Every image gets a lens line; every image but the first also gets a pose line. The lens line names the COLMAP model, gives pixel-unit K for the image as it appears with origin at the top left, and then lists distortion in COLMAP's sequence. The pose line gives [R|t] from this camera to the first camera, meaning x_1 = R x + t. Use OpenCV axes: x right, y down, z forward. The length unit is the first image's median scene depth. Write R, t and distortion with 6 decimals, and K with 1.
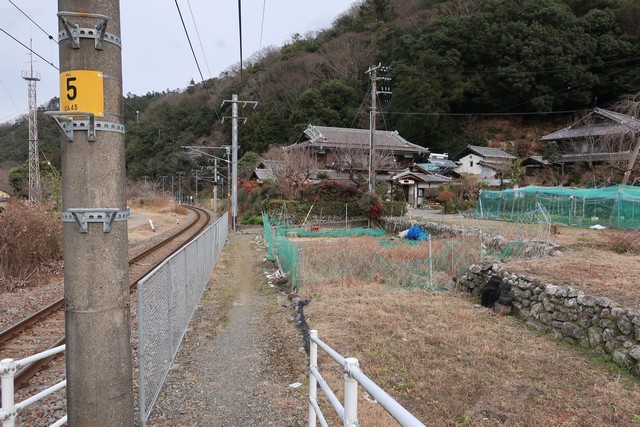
lens RADIAL K [[506.1, 0, 320.8], [0, 506.1, 213.6], [0, 0, 1]] dist [-0.000284, 0.003454]
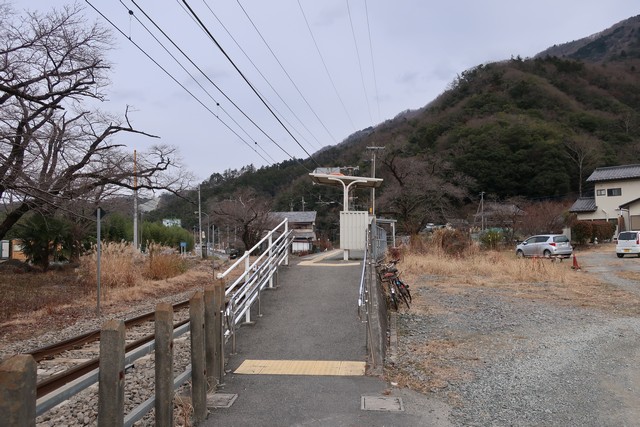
lens RADIAL K [[506.1, 0, 320.8], [0, 506.1, 213.6], [0, 0, 1]] dist [-0.000284, 0.003454]
pose [[0.973527, -0.041384, -0.224796, 0.205641], [0.018934, 0.994694, -0.101122, 0.068904], [0.227788, 0.094189, 0.969144, -1.327426]]
